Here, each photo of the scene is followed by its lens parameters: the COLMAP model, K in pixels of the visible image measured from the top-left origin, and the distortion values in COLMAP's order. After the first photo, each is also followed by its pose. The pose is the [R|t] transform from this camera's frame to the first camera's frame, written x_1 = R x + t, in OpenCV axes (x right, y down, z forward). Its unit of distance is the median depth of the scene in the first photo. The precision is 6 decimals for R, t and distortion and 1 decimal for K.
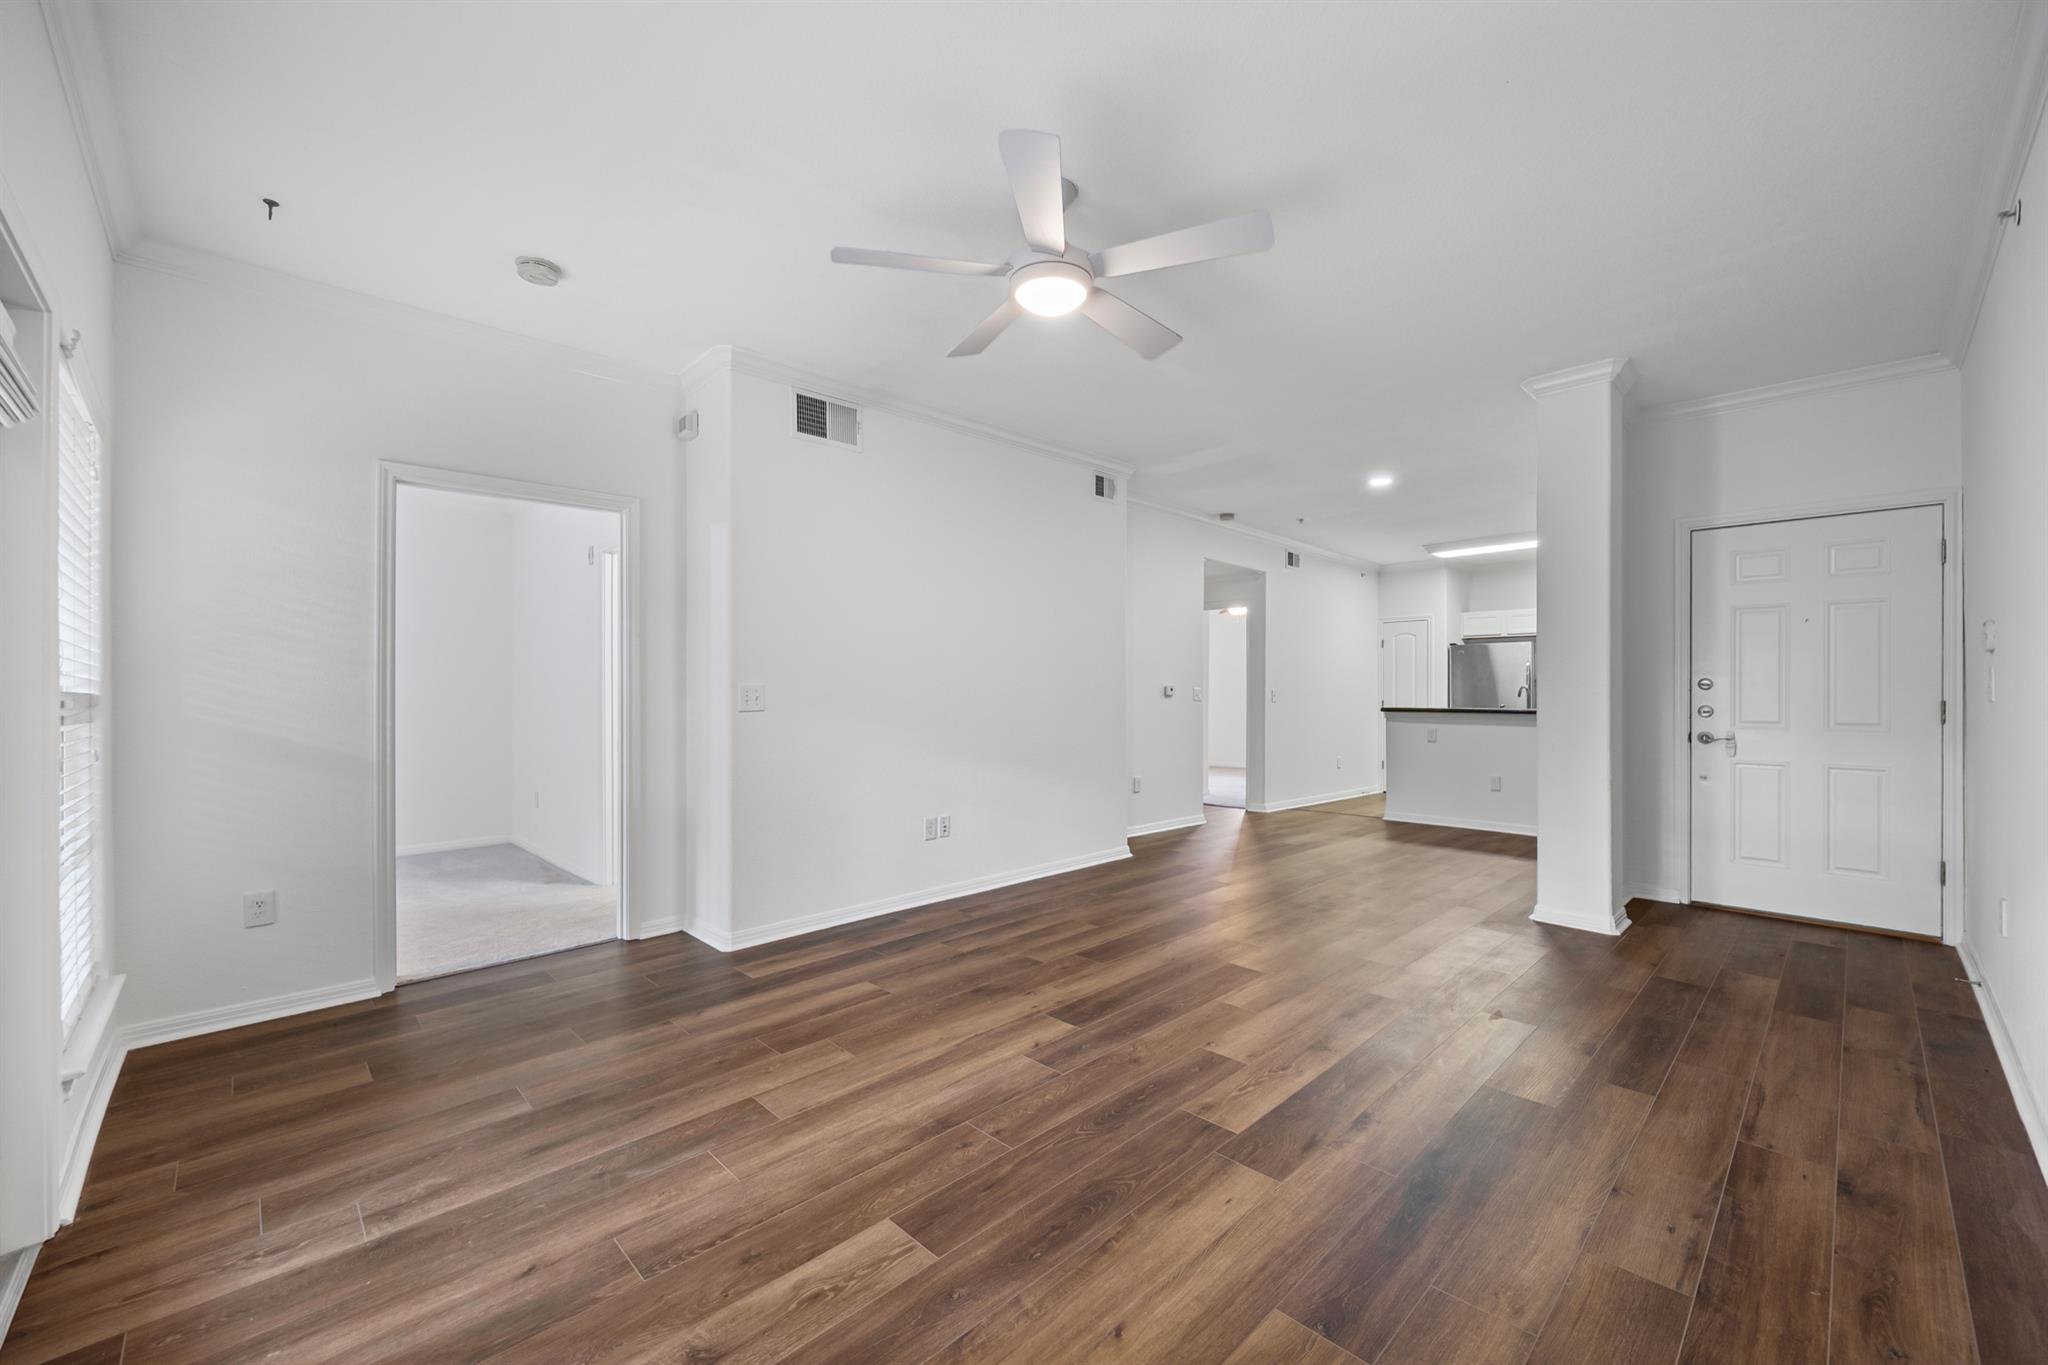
lens RADIAL K [[808.6, 0, 1021.1], [0, 808.6, 690.5], [0, 0, 1]] dist [-0.006033, 0.001284]
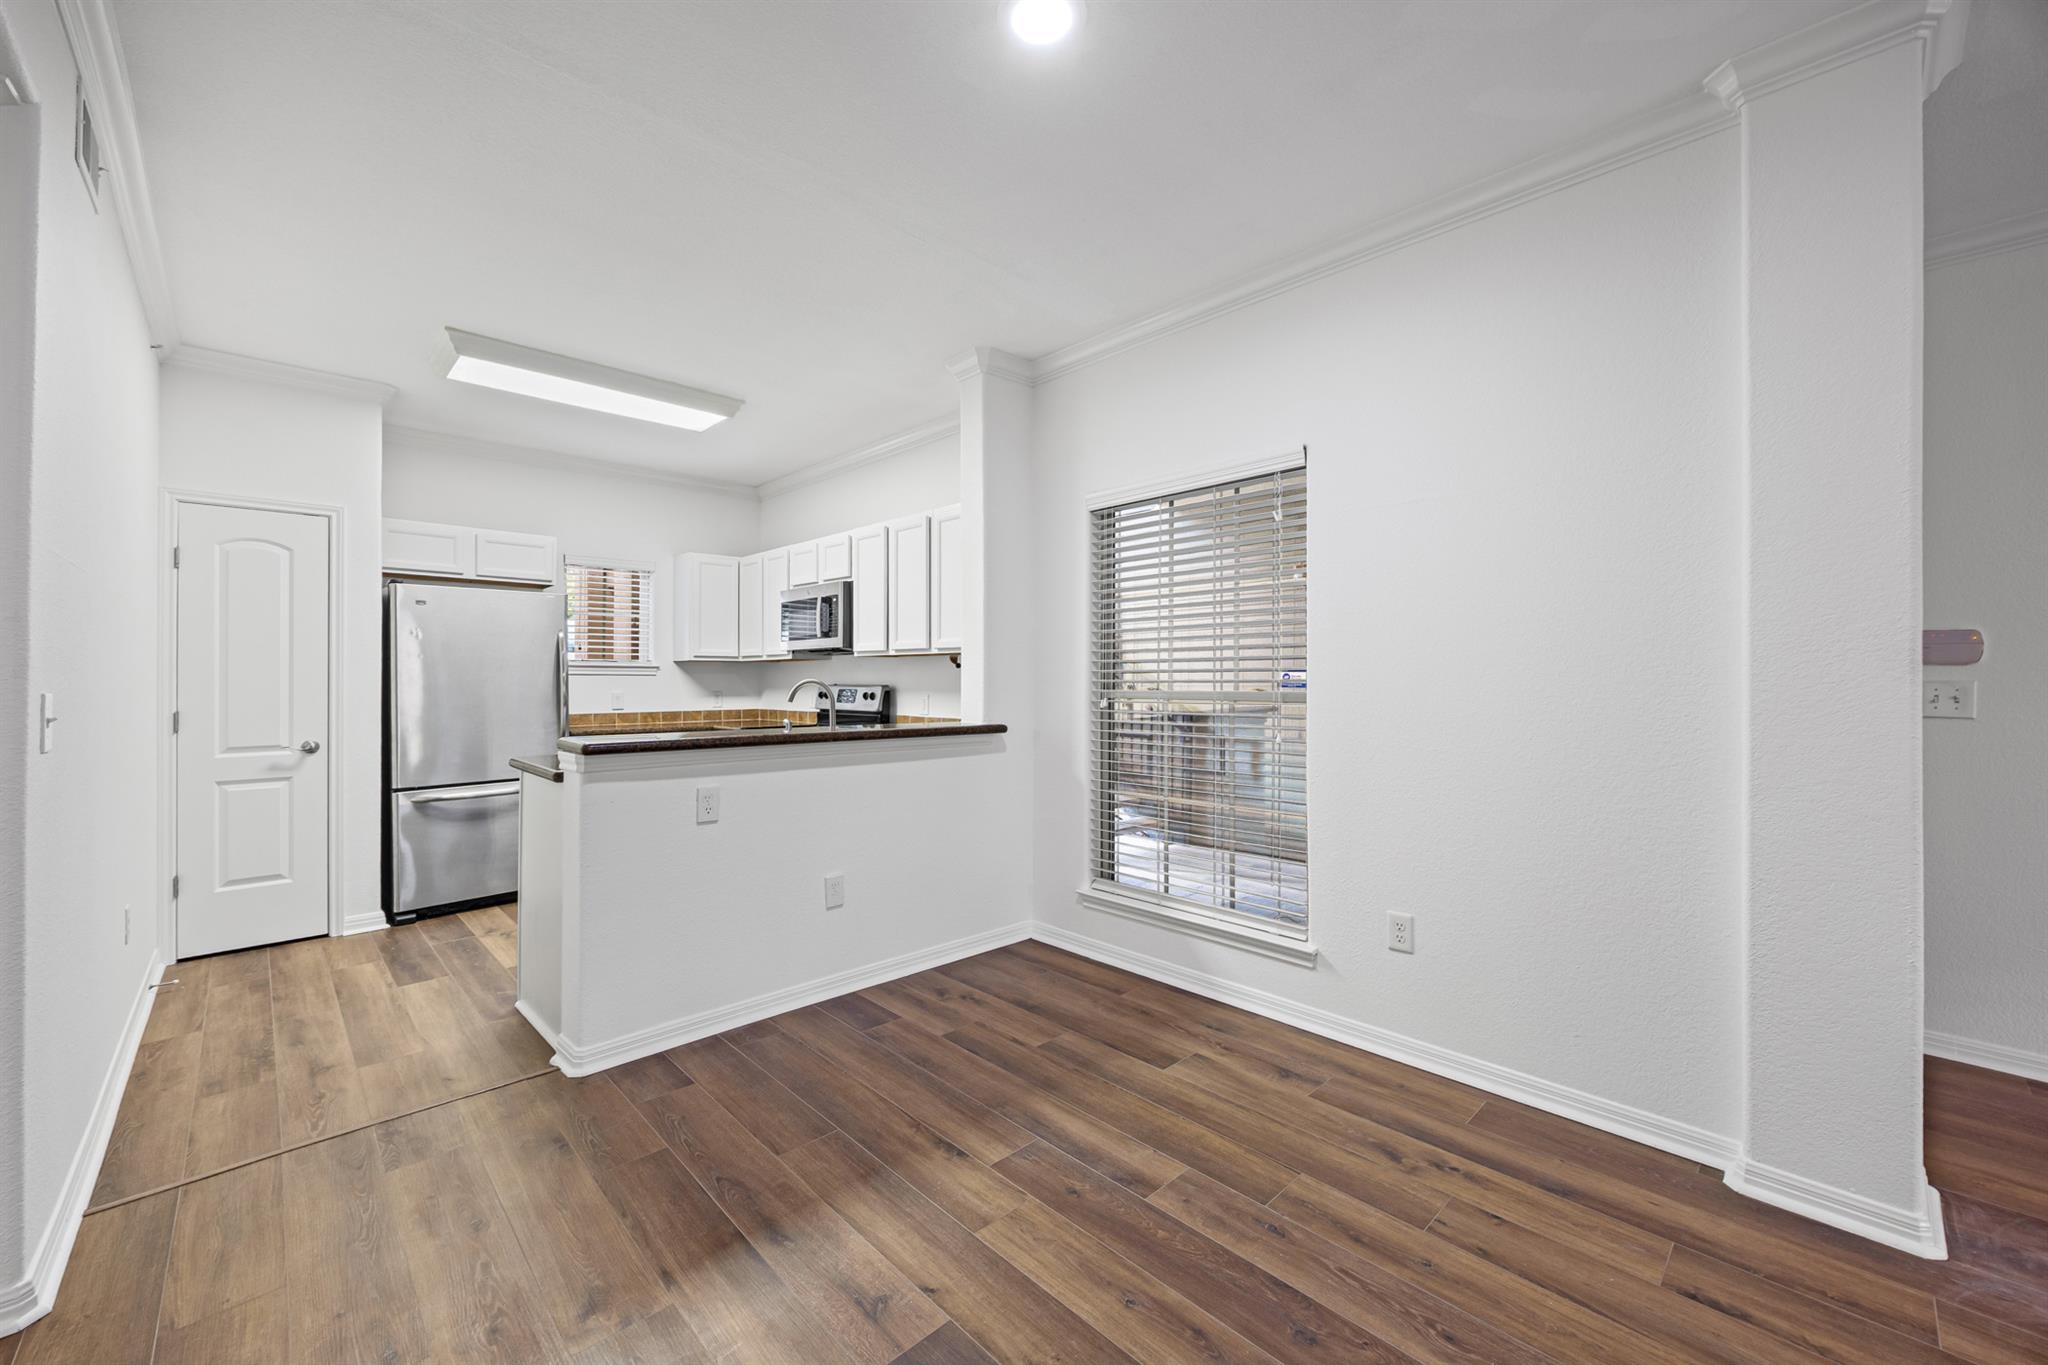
lens RADIAL K [[791.1, 0, 1018.1], [0, 791.1, 679.2], [0, 0, 1]] dist [-0.001707, -0.000038]
pose [[0.005138, -0.001755, 0.999985, 0.247039], [-0.009135, 0.999957, 0.001802, -0.018474], [-0.999945, -0.009144, 0.005122, 1.689735]]
